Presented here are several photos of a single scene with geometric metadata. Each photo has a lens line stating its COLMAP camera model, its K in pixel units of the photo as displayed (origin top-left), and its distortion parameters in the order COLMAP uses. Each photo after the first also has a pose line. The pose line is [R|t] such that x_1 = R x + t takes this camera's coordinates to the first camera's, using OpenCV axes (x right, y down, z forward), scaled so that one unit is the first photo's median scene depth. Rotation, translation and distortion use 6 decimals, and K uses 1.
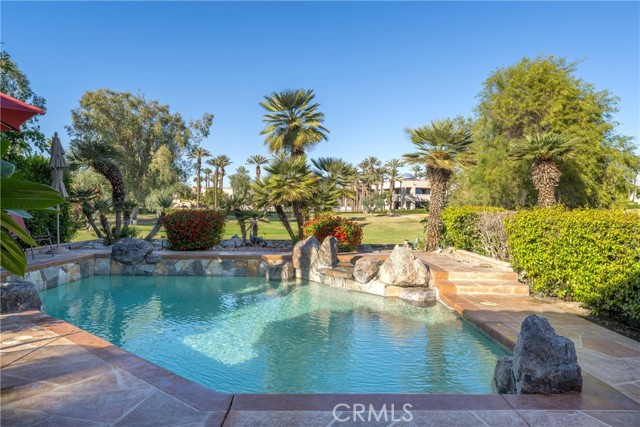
lens RADIAL K [[424.6, 0, 320.0], [0, 424.6, 213.5], [0, 0, 1]] dist [-0.000910, 0.001404]
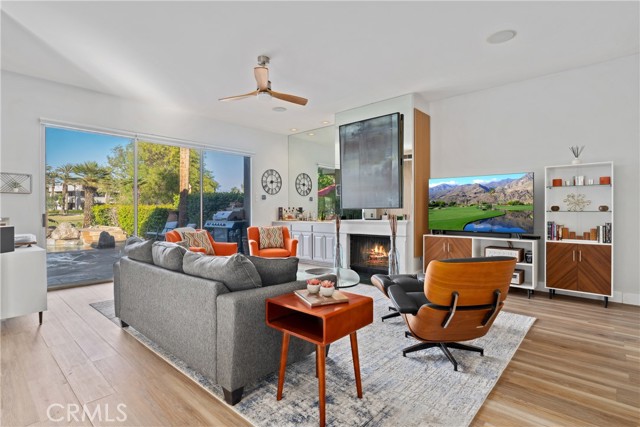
lens RADIAL K [[313.8, 0, 320.0], [0, 313.8, 213.5], [0, 0, 1]] dist [0.018533, 0.000080]
pose [[0.665683, -0.018269, 0.746011, -0.107553], [0.016018, 0.999820, 0.010192, 0.023880], [-0.746062, 0.005165, 0.665856, -0.757138]]
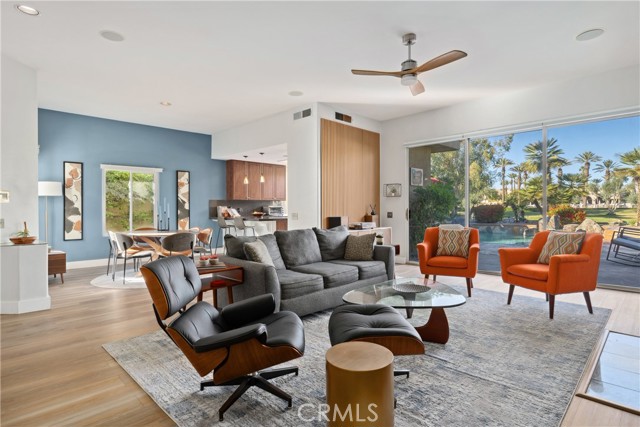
lens RADIAL K [[340.8, 0, 321.4], [0, 340.8, 209.0], [0, 0, 1]] dist [0.000701, 0.000109]
pose [[0.712288, -0.012759, -0.701771, 0.297978], [0.006559, 0.999912, -0.011523, 0.027530], [0.701856, 0.003605, 0.712309, -0.777922]]
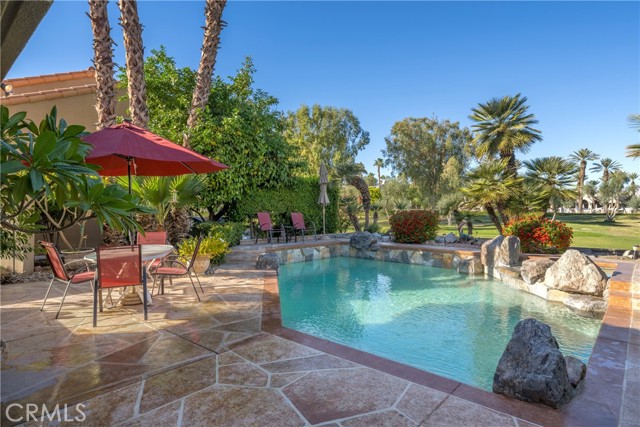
lens RADIAL K [[365.0, 0, 320.0], [0, 365.0, 213.5], [0, 0, 1]] dist [0.001390, 0.000404]
pose [[0.738037, 0.001617, -0.674758, 0.220545], [-0.004099, 0.999989, -0.002087, 0.001921], [0.674747, 0.004306, 0.738036, 0.024304]]
